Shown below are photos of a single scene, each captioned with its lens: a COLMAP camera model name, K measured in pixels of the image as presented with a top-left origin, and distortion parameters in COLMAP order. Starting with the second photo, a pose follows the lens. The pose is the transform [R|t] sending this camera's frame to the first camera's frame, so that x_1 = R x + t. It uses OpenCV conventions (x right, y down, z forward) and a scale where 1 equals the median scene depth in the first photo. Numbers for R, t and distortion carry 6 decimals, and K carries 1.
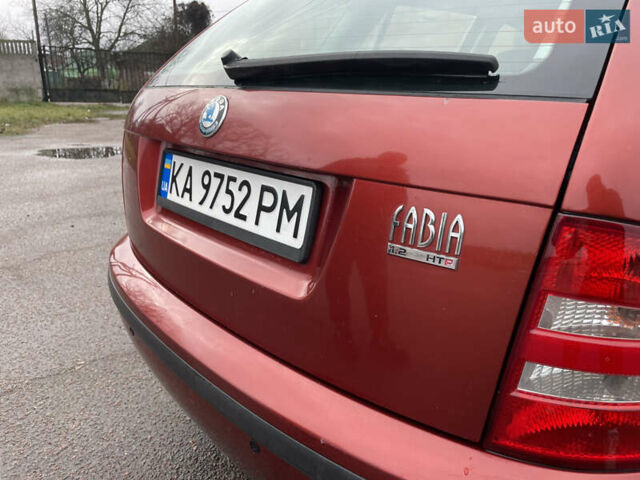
lens RADIAL K [[488.0, 0, 322.3], [0, 488.0, 237.9], [0, 0, 1]] dist [0.063806, -0.087092]
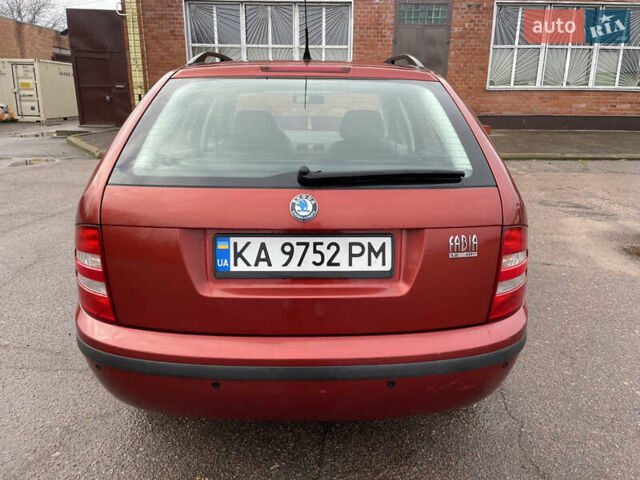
lens RADIAL K [[488.0, 0, 329.7], [0, 488.0, 231.2], [0, 0, 1]] dist [0.063806, -0.087092]
pose [[0.641688, -0.207437, 0.738381, -1.242059], [0.222598, 0.971661, 0.079526, -0.260246], [-0.733953, 0.113331, 0.669678, -0.092597]]
